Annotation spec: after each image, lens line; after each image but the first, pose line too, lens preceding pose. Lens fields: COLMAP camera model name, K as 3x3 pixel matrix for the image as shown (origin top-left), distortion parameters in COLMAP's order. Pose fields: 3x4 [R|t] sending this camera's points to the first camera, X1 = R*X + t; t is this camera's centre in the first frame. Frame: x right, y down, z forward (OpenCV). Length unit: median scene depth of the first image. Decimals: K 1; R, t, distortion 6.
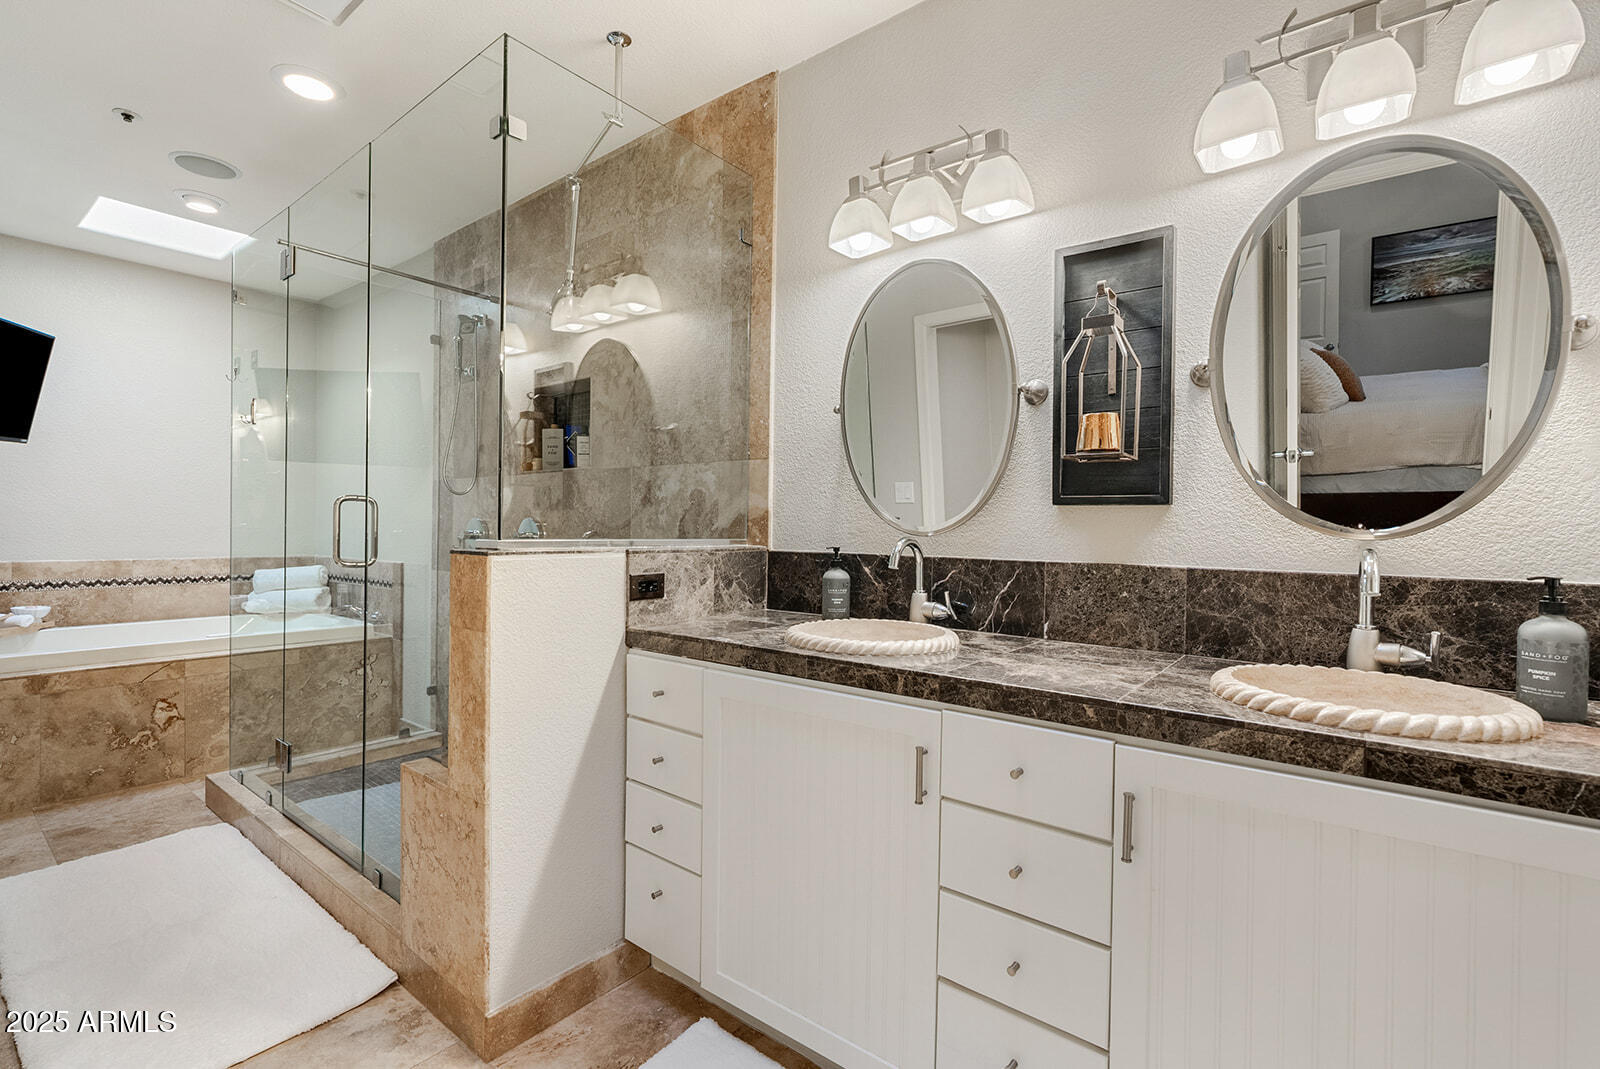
lens RADIAL K [[722.2, 0, 800.9], [0, 722.2, 531.9], [0, 0, 1]] dist [-0.006548, 0.001051]
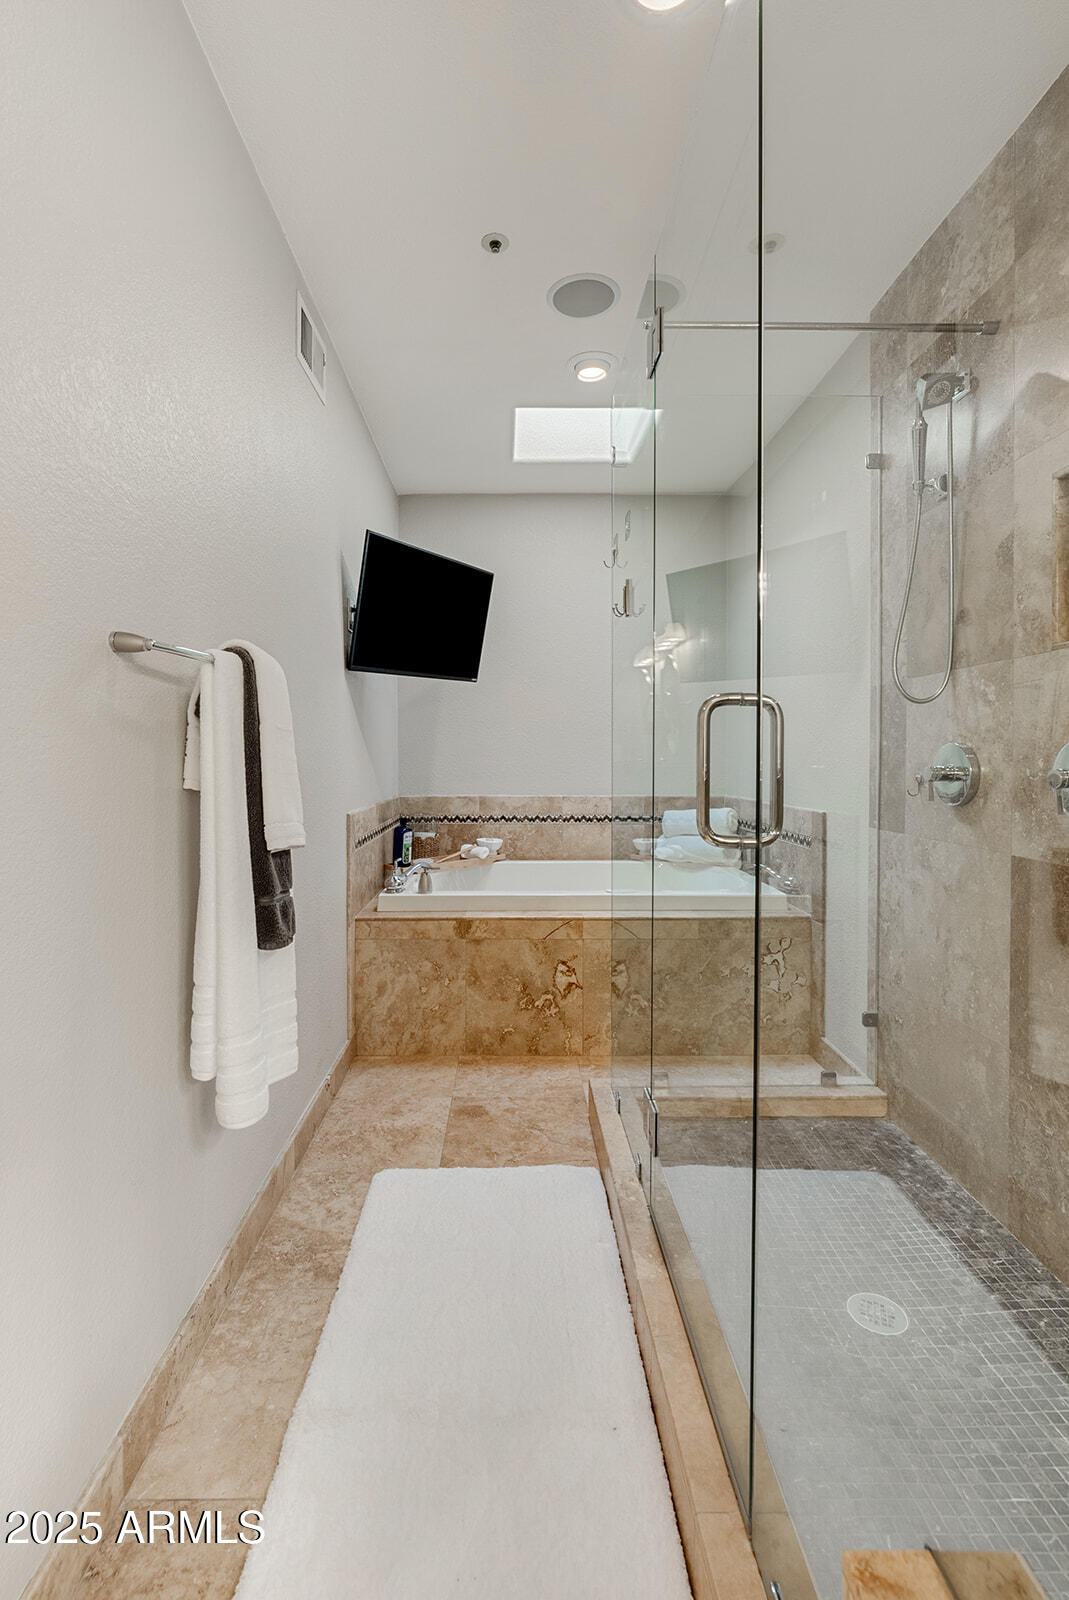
lens RADIAL K [[722.2, 0, 528.2], [0, 722.2, 769.6], [0, 0, 1]] dist [-0.006548, 0.001051]
pose [[0.631316, 0.001036, -0.775525, -0.235894], [0.003385, 0.999986, 0.004092, -0.002424], [0.775518, -0.005208, 0.631304, 0.413091]]
